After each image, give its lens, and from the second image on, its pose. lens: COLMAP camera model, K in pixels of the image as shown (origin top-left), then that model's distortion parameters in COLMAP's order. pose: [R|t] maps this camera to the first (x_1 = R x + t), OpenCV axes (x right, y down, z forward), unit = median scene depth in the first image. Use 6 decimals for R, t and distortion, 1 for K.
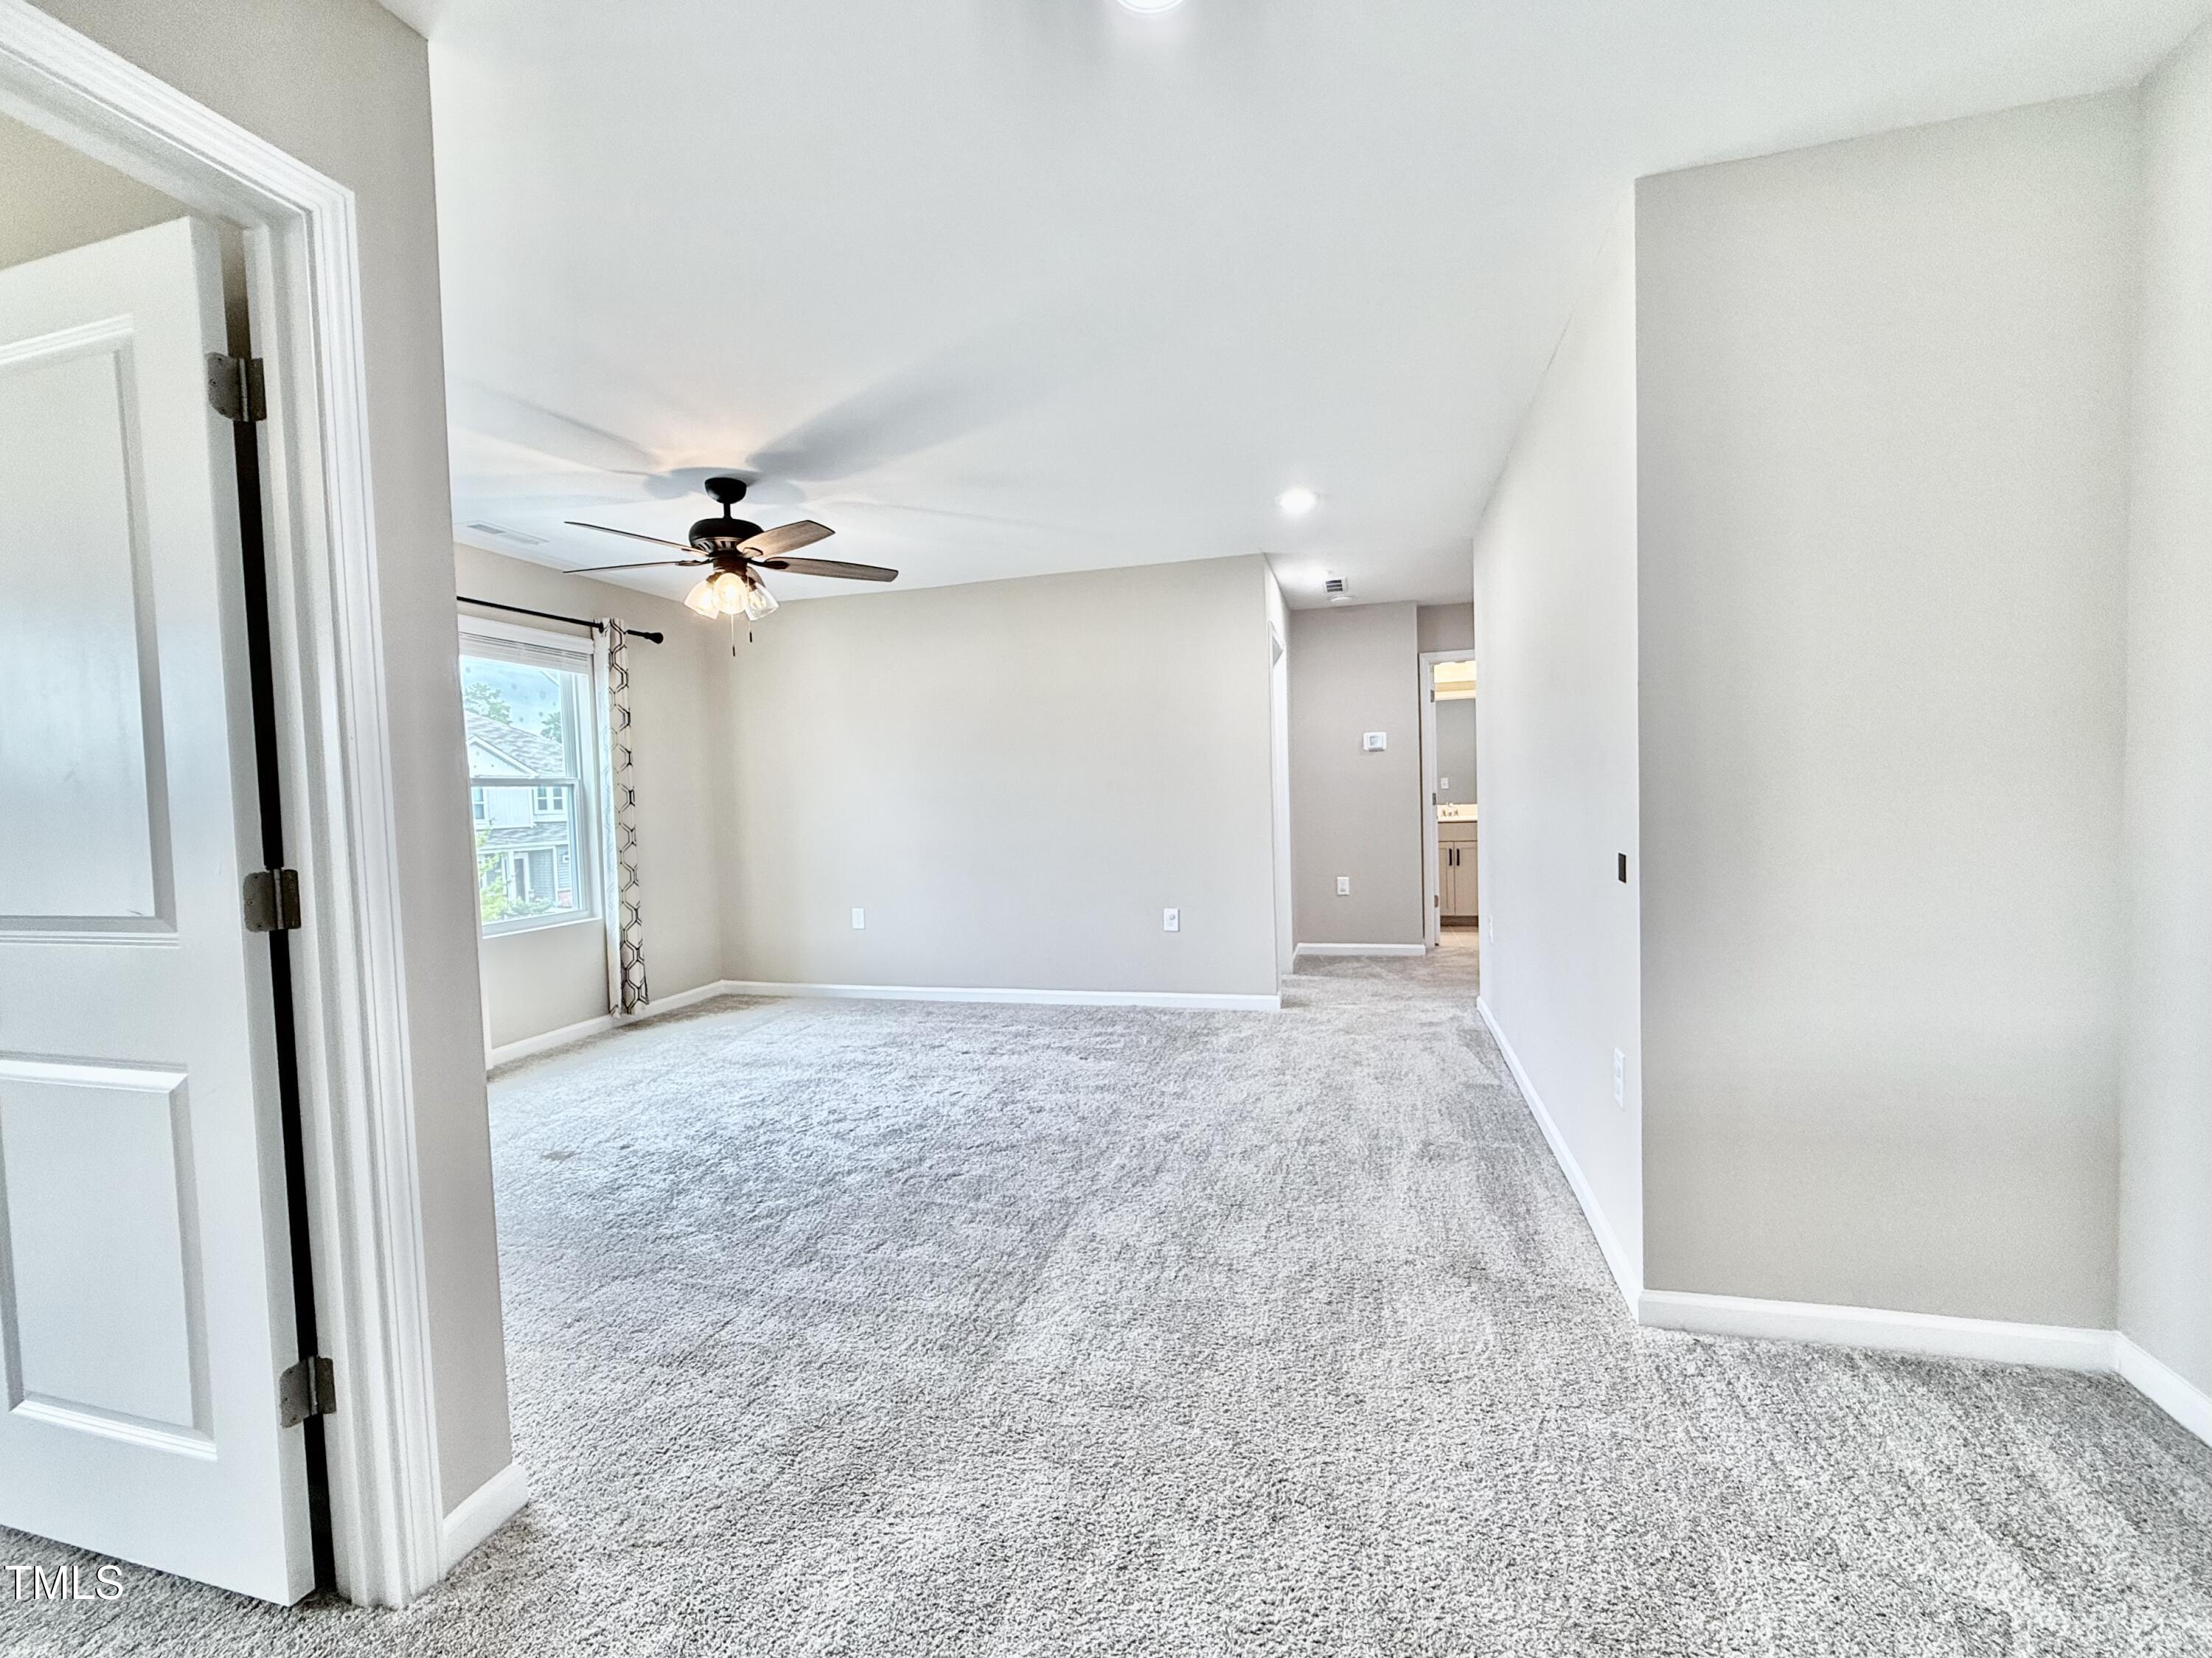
lens RADIAL K [[885.5, 0, 1148.5], [0, 885.5, 811.6], [0, 0, 1]] dist [0.000357, 0.000514]
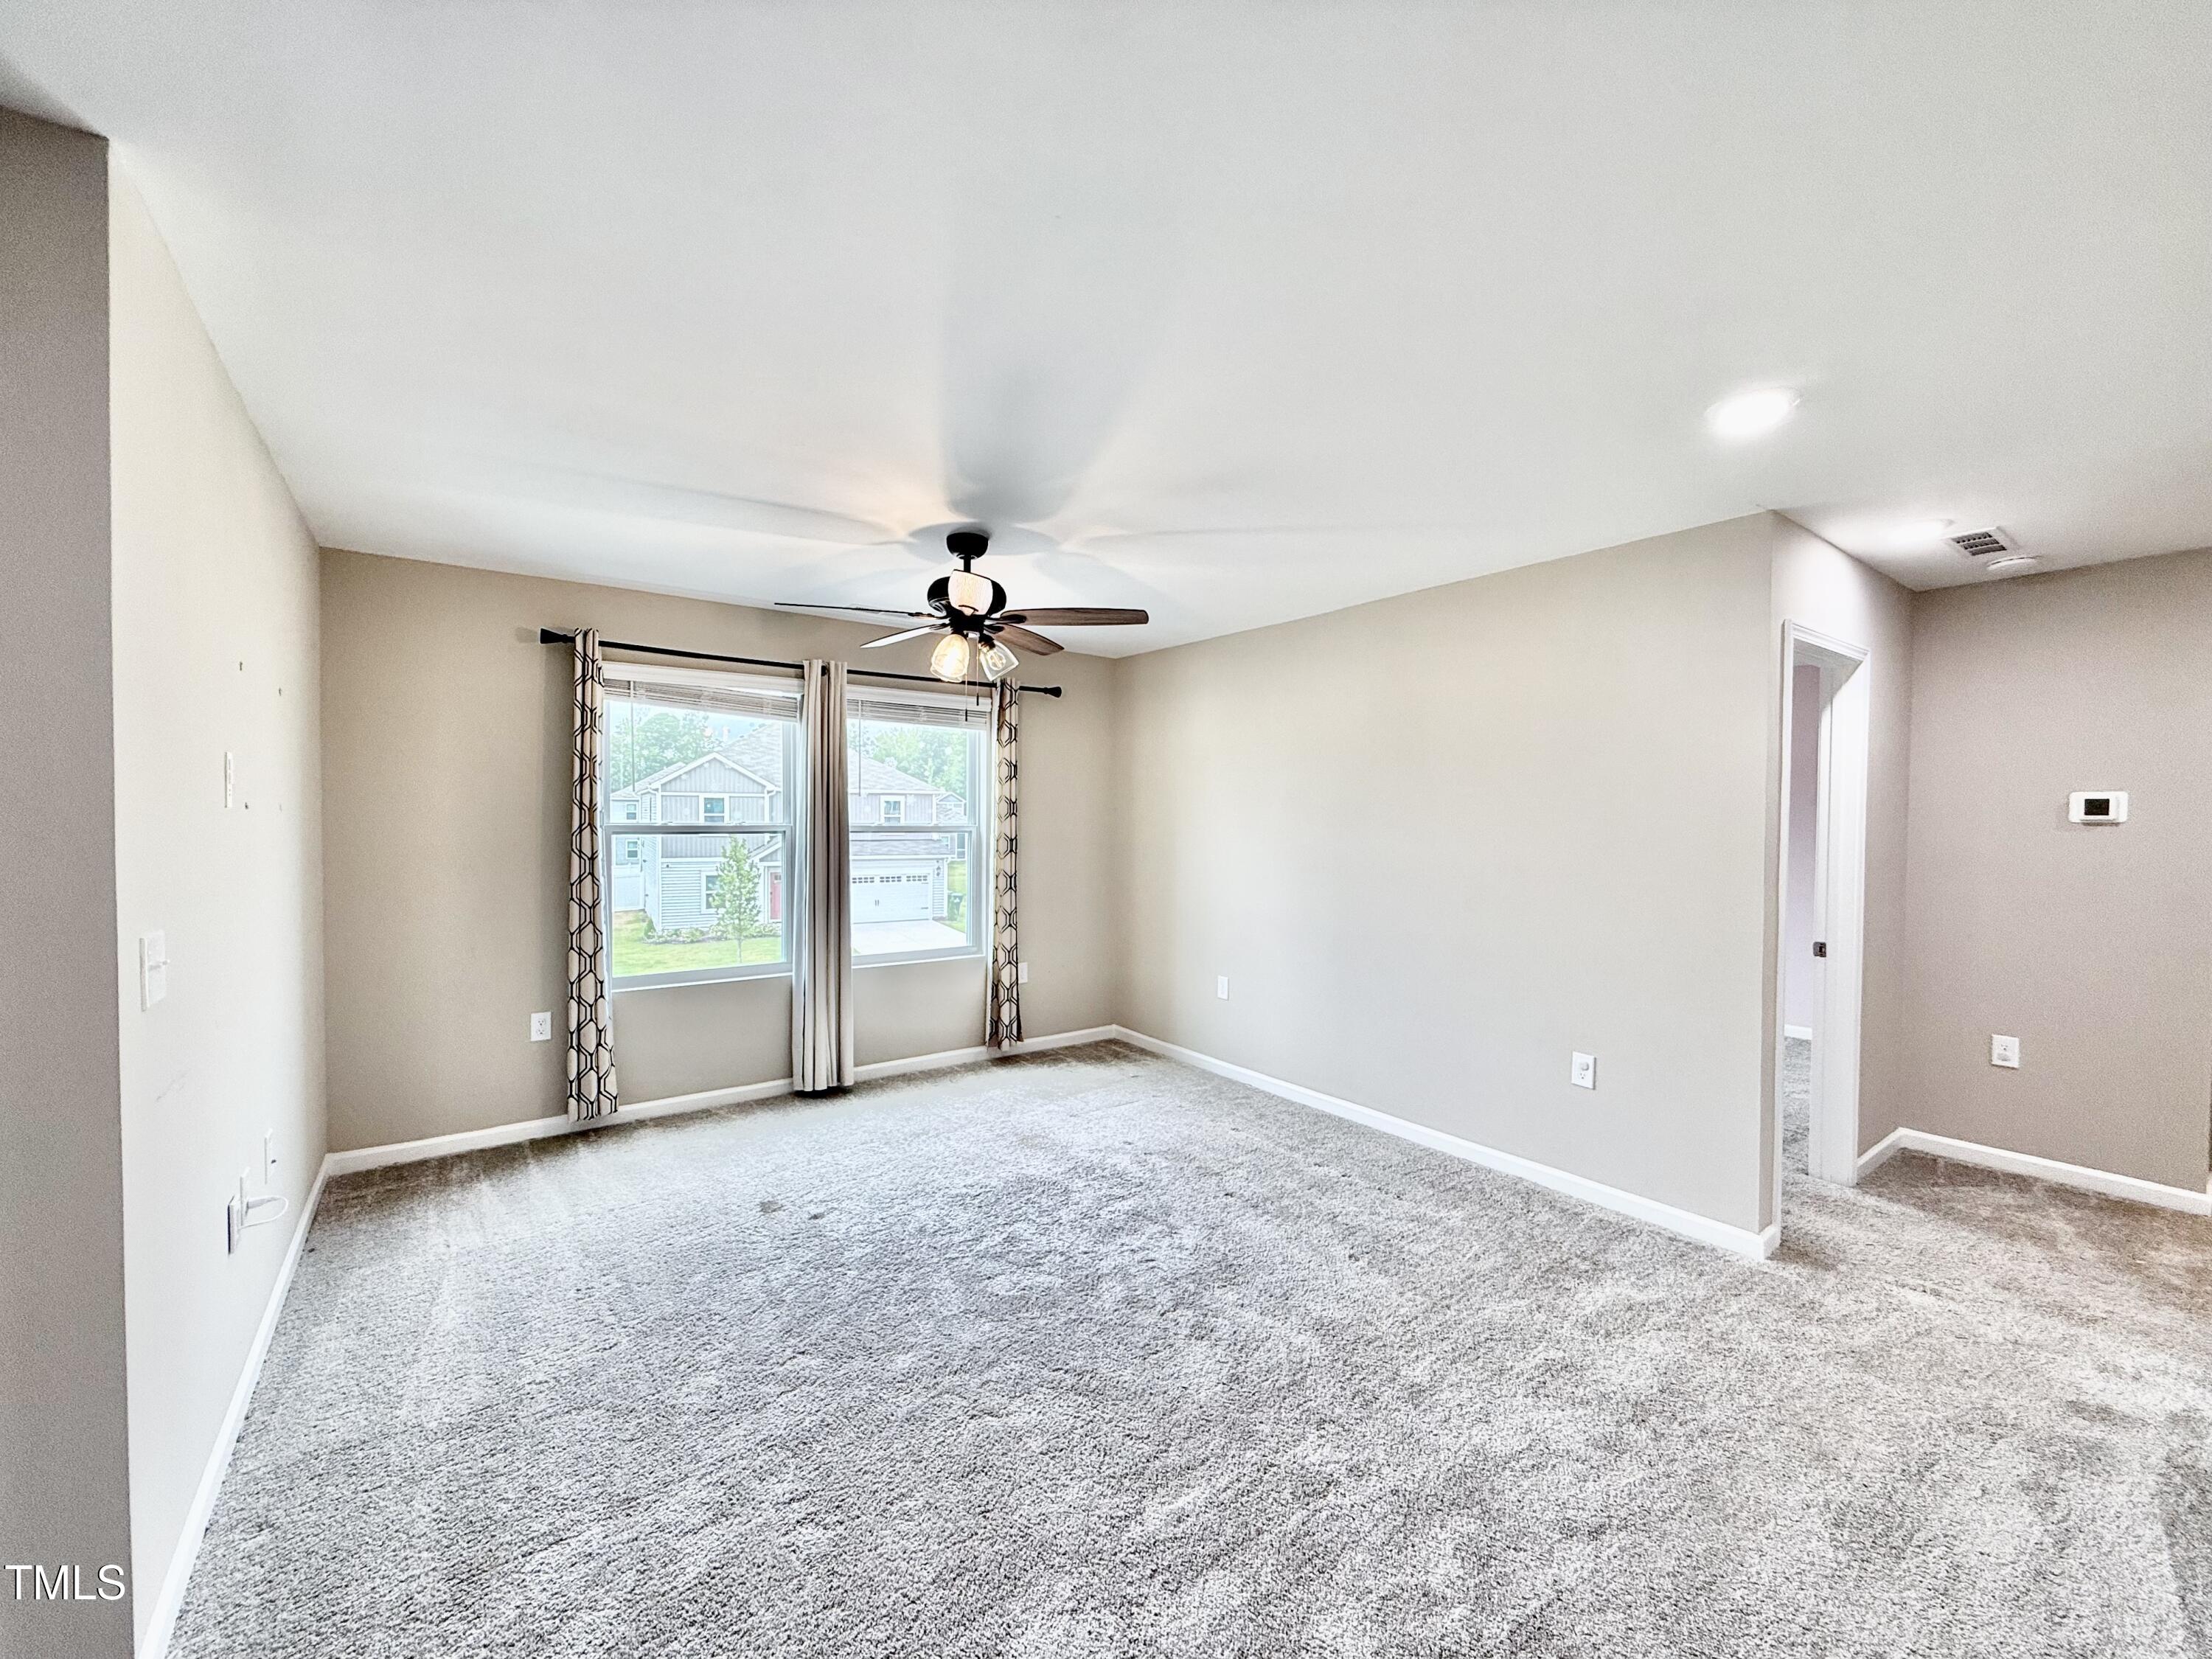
lens RADIAL K [[885.5, 0, 1108.4], [0, 885.5, 831.8], [0, 0, 1]] dist [0.000357, 0.000514]
pose [[0.782329, 0.052553, -0.620644, 0.186653], [-0.054838, 0.998376, 0.015414, -0.063583], [0.620446, 0.021976, 0.783941, 0.279795]]
